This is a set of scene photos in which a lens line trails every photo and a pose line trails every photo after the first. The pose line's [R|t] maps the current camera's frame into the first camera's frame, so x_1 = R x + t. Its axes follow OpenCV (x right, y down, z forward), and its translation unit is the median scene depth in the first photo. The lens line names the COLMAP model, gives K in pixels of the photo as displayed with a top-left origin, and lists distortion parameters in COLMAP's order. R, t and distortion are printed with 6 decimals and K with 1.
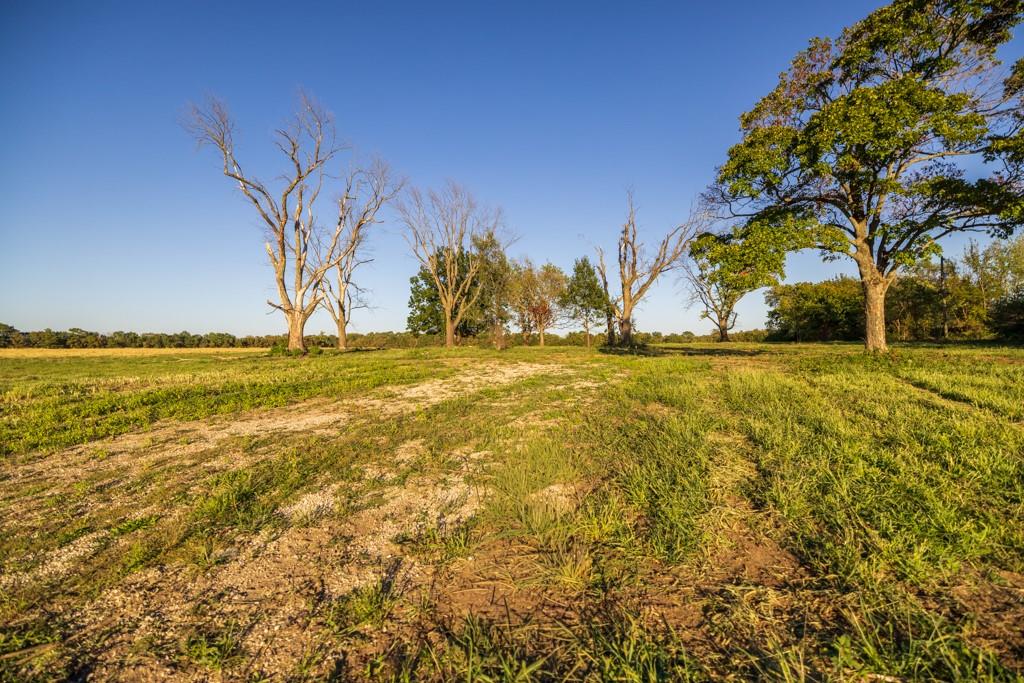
lens RADIAL K [[439.1, 0, 511.5], [0, 439.1, 339.0], [0, 0, 1]] dist [0.002313, -0.000023]
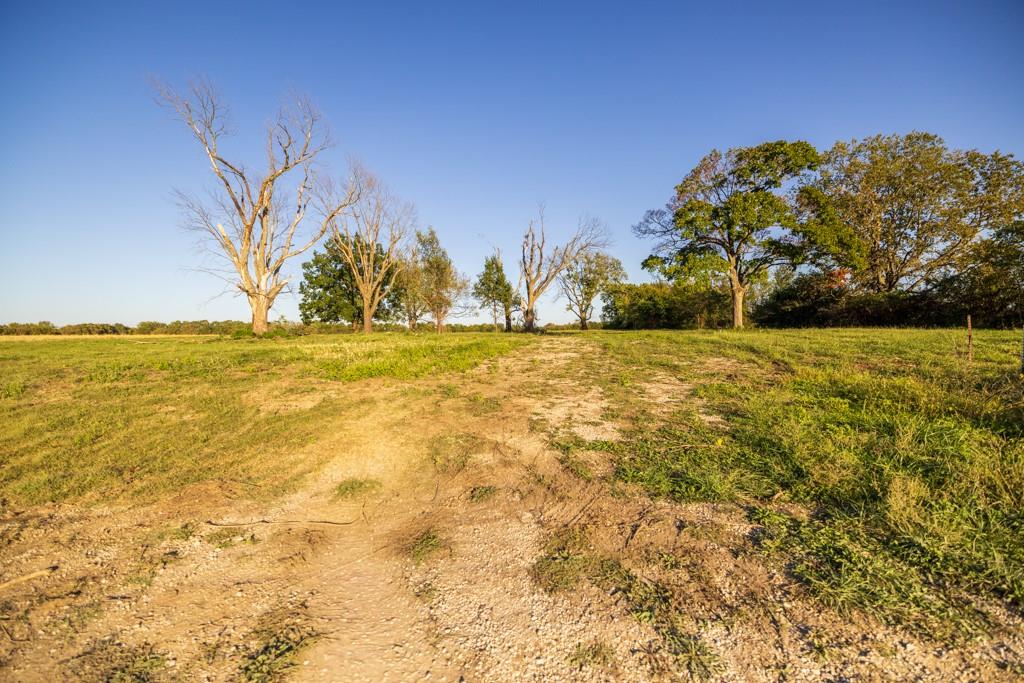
lens RADIAL K [[439.1, 0, 511.5], [0, 439.1, 342.8], [0, 0, 1]] dist [0.002313, -0.000023]
pose [[0.934509, -0.007414, 0.355863, -0.199312], [-0.002625, 0.999612, 0.027720, 0.011491], [-0.355930, -0.026839, 0.934127, -0.107311]]
